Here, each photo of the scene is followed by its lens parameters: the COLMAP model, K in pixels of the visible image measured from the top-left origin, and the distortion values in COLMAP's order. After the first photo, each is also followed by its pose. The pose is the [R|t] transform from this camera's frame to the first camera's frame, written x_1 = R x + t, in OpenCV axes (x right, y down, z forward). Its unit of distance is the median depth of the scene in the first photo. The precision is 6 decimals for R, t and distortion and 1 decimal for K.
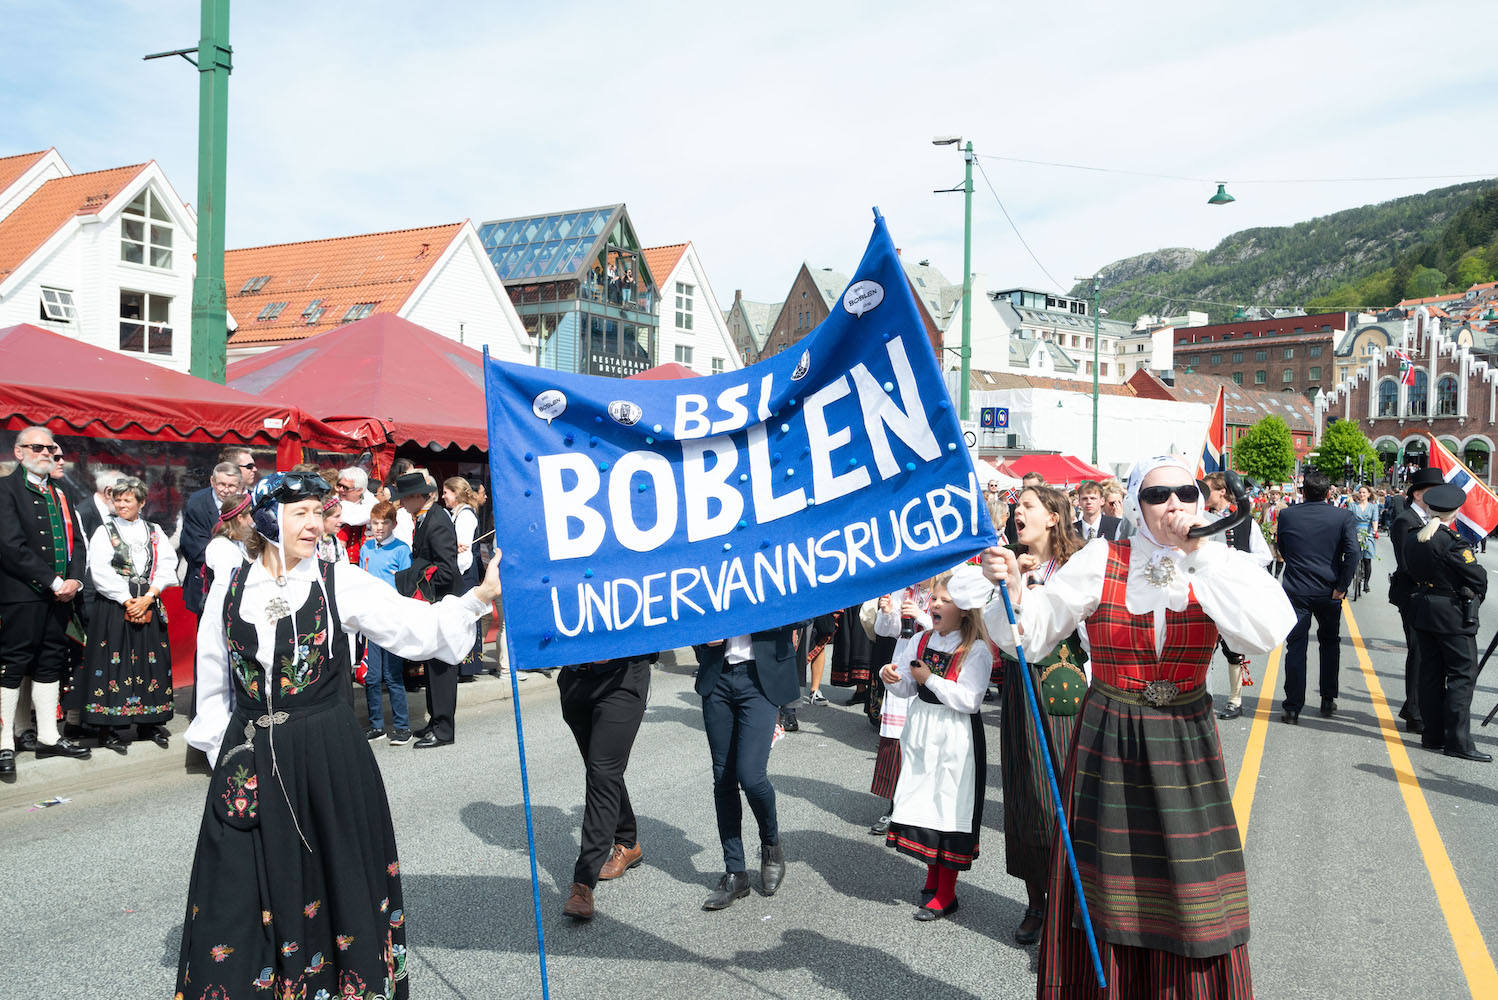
lens RADIAL K [[1275.9, 0, 749.0], [0, 1275.9, 500.0], [0, 0, 1]] dist [-0.058669, 0.132809]
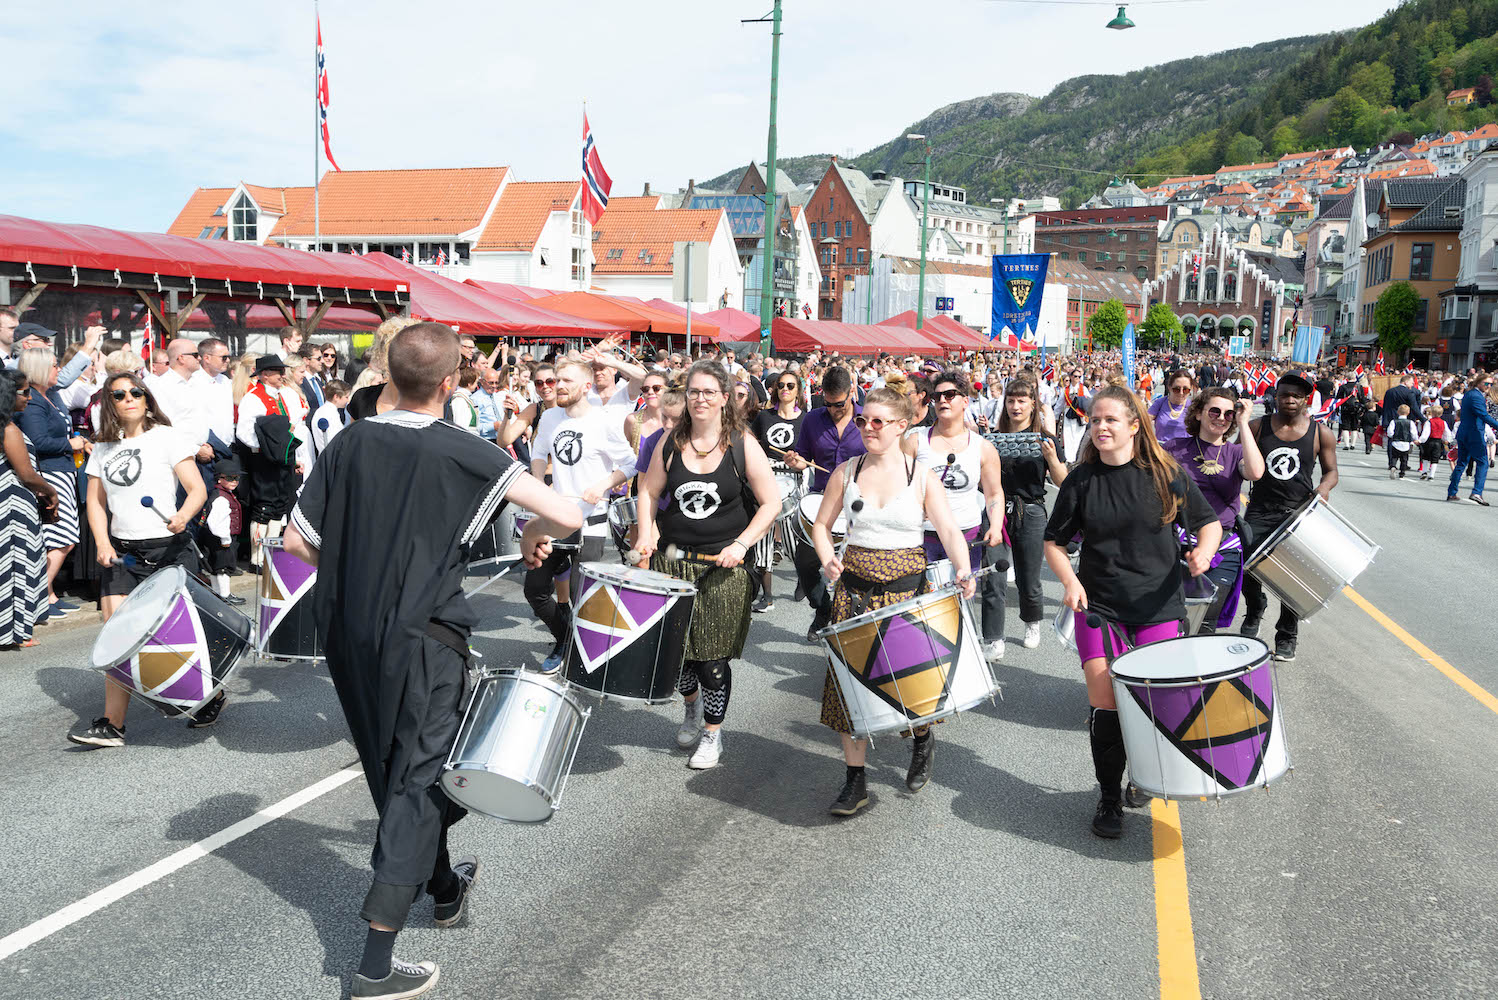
lens RADIAL K [[1344.8, 0, 747.8], [0, 1344.8, 505.3], [0, 0, 1]] dist [-0.055820, 0.136922]
pose [[0.990224, -0.007210, 0.139303, -0.129027], [-0.008723, 0.993508, 0.113430, -0.002121], [-0.139217, -0.113536, 0.983732, -0.280992]]
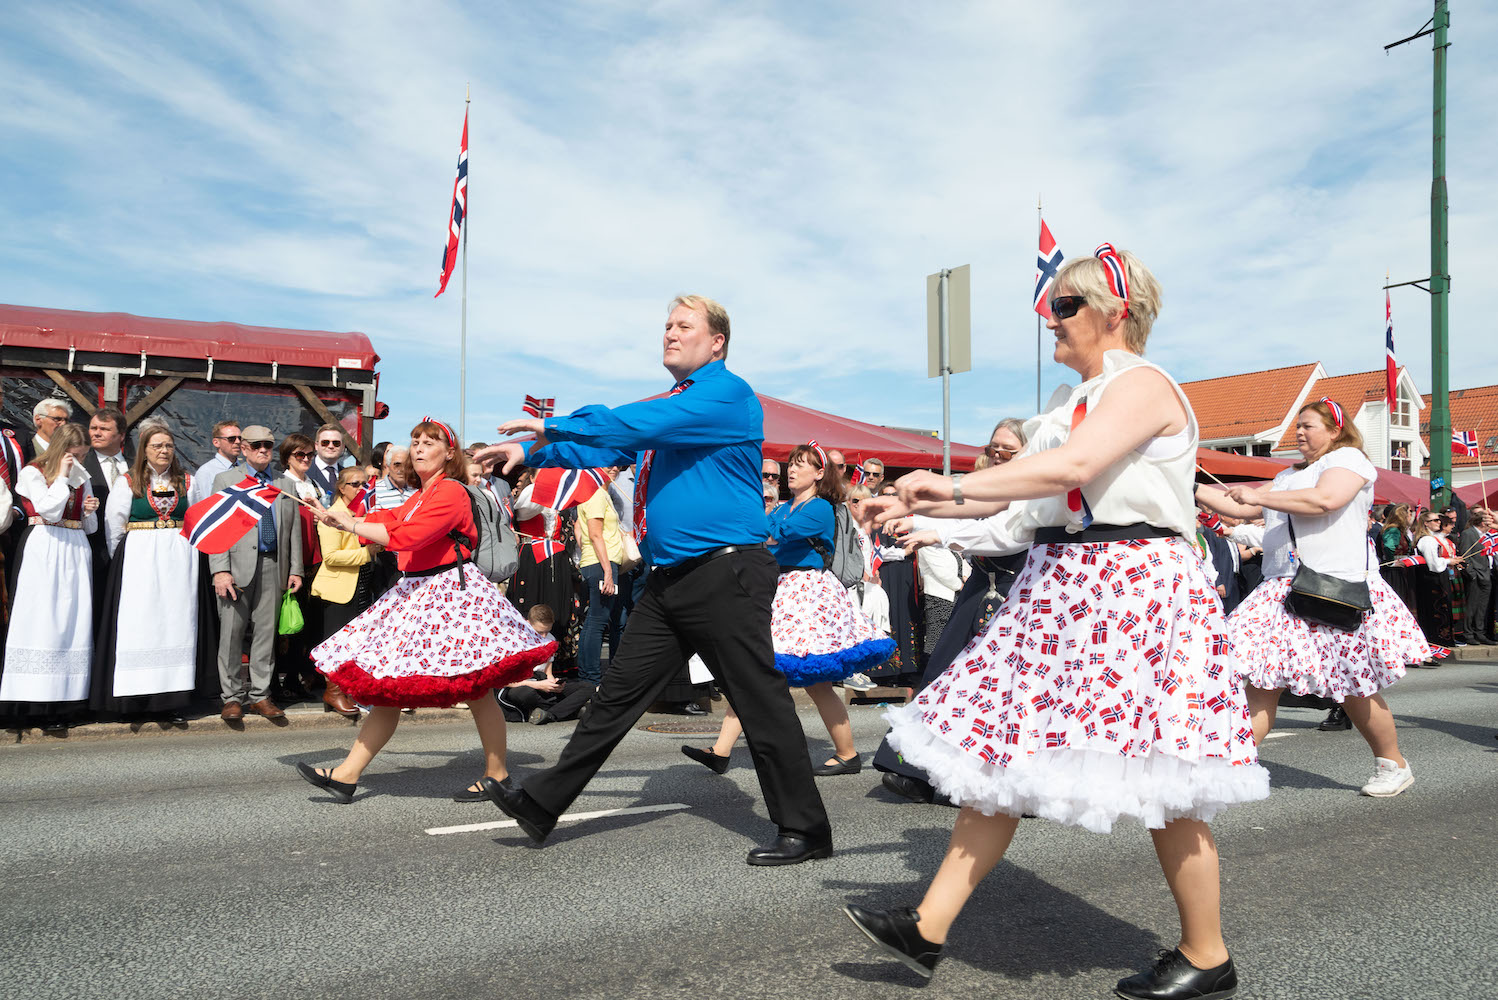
lens RADIAL K [[1194.8, 0, 749.0], [0, 1194.8, 500.0], [0, 0, 1]] dist [-0.044394, 0.088370]
pose [[0.845138, -0.031357, -0.533628, -0.092103], [-0.000582, 0.998223, -0.059579, 0.003640], [0.534548, 0.050663, 0.843618, -0.213249]]
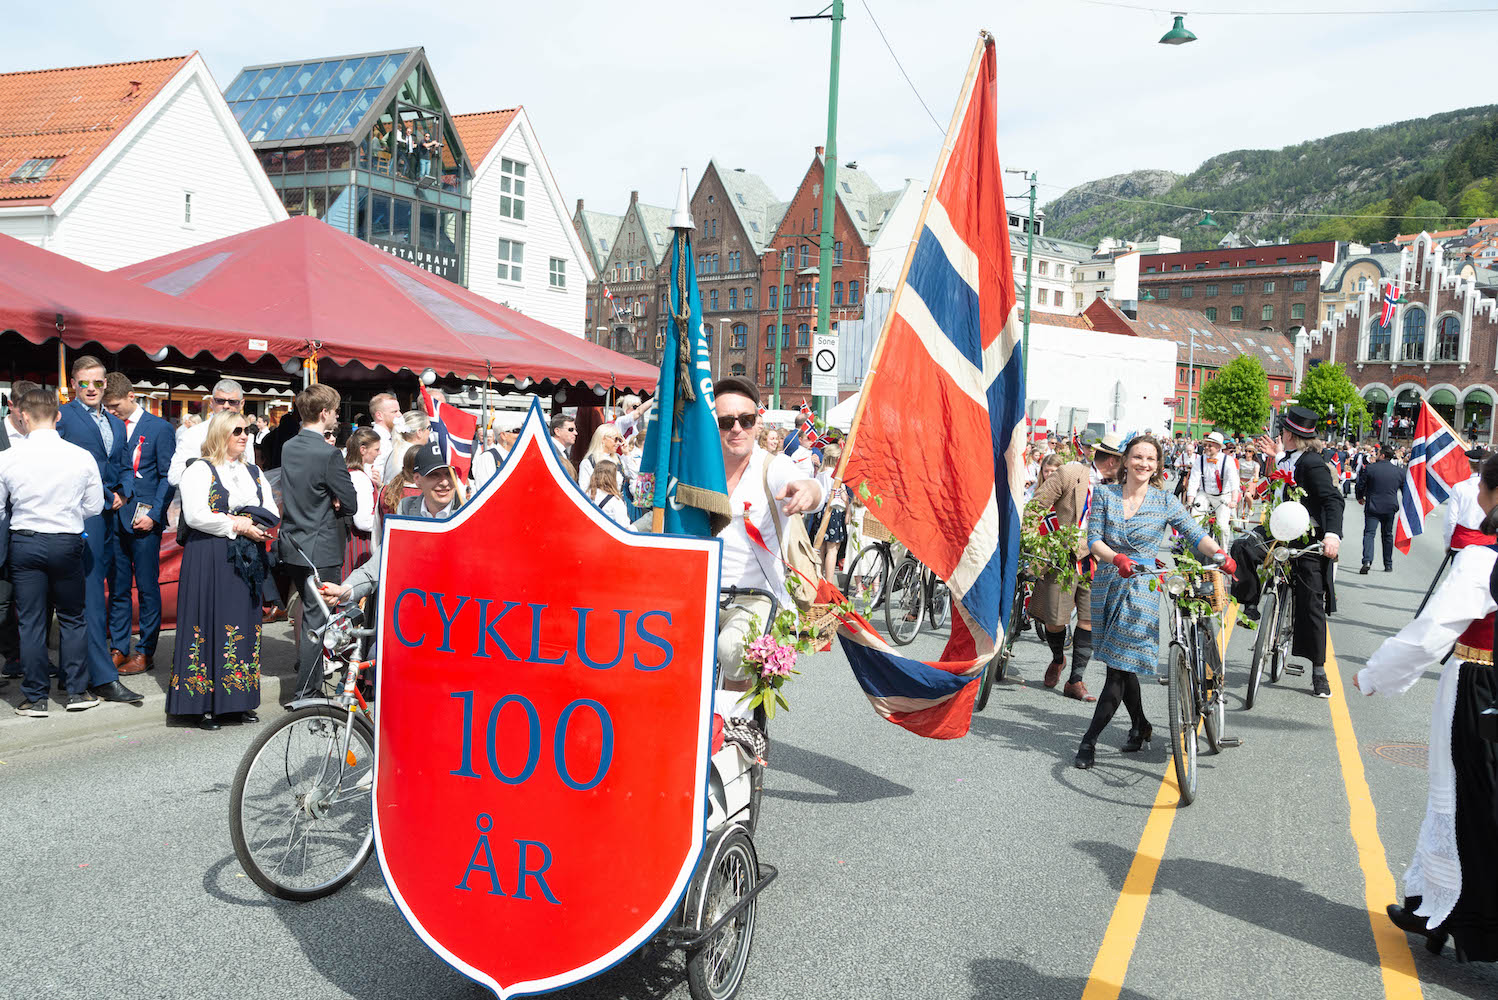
lens RADIAL K [[1433.5, 0, 749.0], [0, 1433.5, 500.0], [0, 0, 1]] dist [-0.043504, 0.166510]
pose [[0.998098, 0.022803, 0.057268, 0.016837], [-0.025134, 0.998871, 0.040318, 0.000023], [-0.056284, -0.041681, 0.997544, 0.036125]]
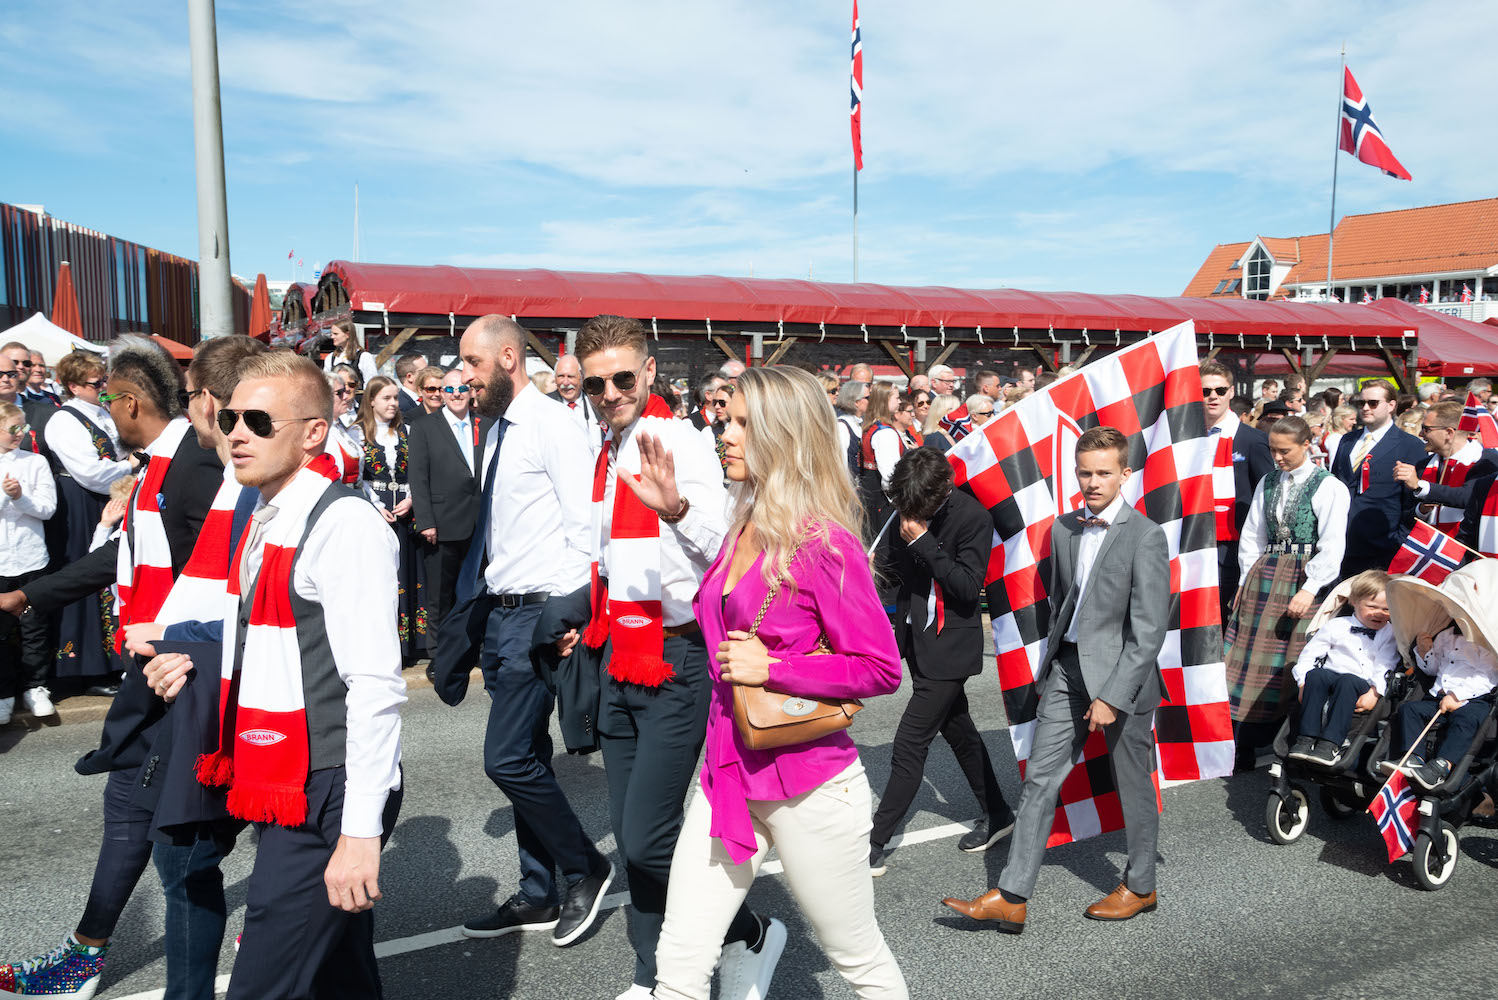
lens RADIAL K [[1275.9, 0, 749.0], [0, 1275.9, 500.0], [0, 0, 1]] dist [-0.058669, 0.132809]
pose [[0.828680, 0.040865, -0.558229, -0.127567], [0.006884, 0.996512, 0.083169, -0.002355], [0.559680, -0.072764, 0.825508, -0.287838]]
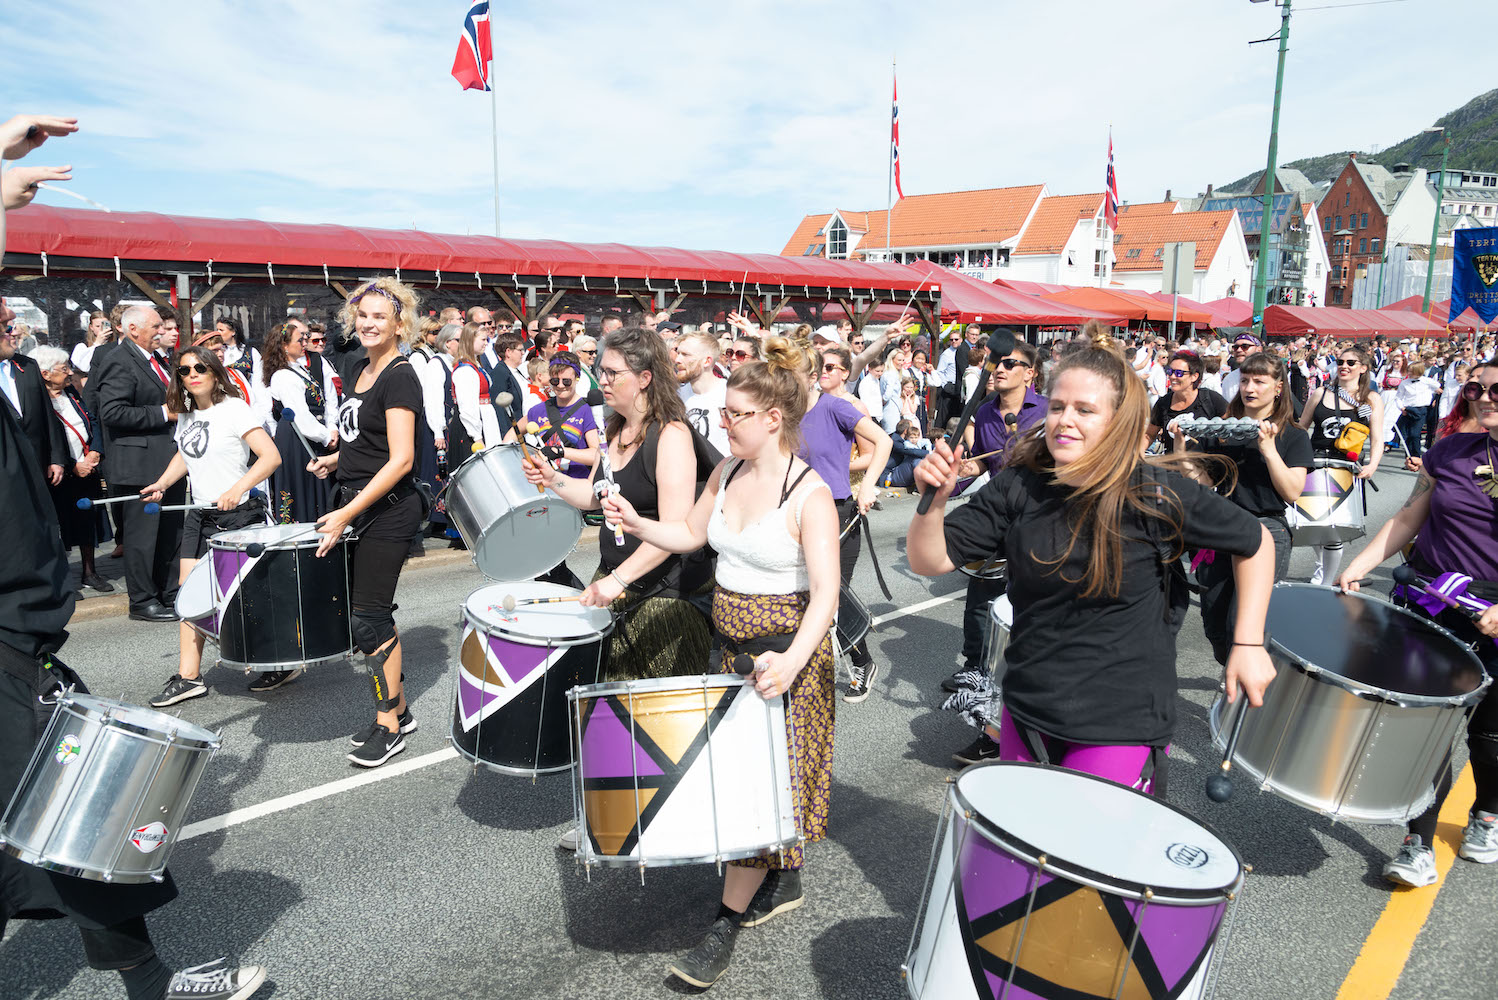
lens RADIAL K [[1087.5, 0, 744.6], [0, 1087.5, 504.8], [0, 0, 1]] dist [-0.075215, 0.091593]
pose [[0.954500, 0.041710, -0.295280, -0.126279], [0.004283, 0.988151, 0.153428, -0.002122], [0.298181, -0.147712, 0.943011, -0.284257]]
